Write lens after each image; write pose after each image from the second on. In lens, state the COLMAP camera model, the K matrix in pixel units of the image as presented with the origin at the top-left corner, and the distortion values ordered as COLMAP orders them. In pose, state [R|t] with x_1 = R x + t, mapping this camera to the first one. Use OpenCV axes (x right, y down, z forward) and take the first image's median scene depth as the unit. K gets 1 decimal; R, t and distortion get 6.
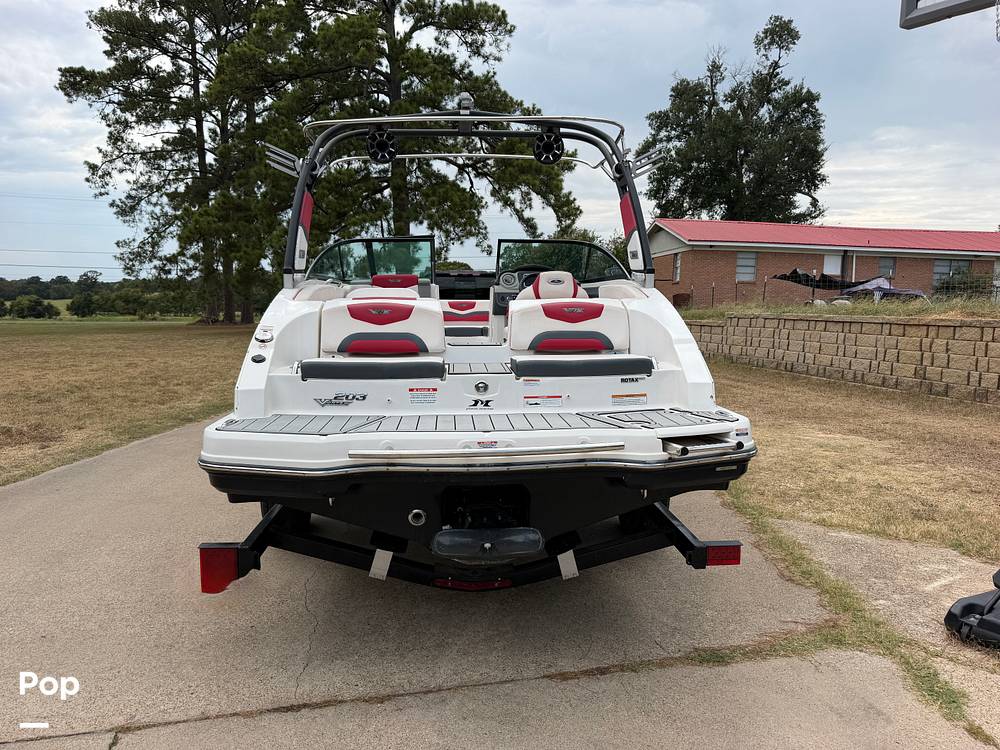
lens RADIAL K [[718.4, 0, 492.0], [0, 718.4, 374.2], [0, 0, 1]] dist [0.038890, -0.060456]
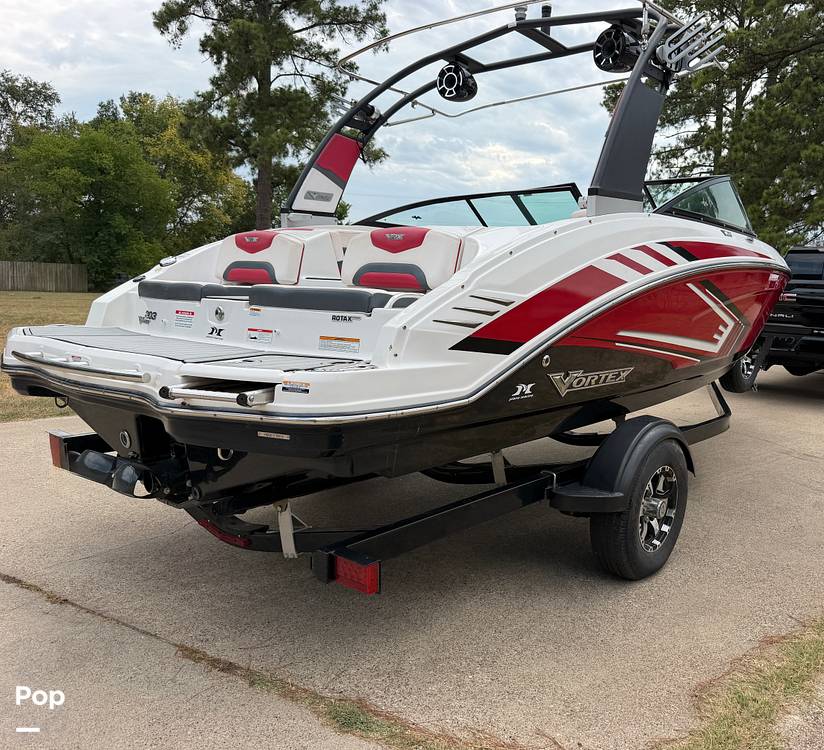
lens RADIAL K [[714.7, 0, 473.3], [0, 714.7, 374.3], [0, 0, 1]] dist [0.008820, -0.010160]
pose [[0.741603, 0.111656, -0.661482, 0.812530], [-0.108480, 0.993034, 0.046000, 0.017438], [0.662010, 0.037644, 0.748549, 0.544892]]
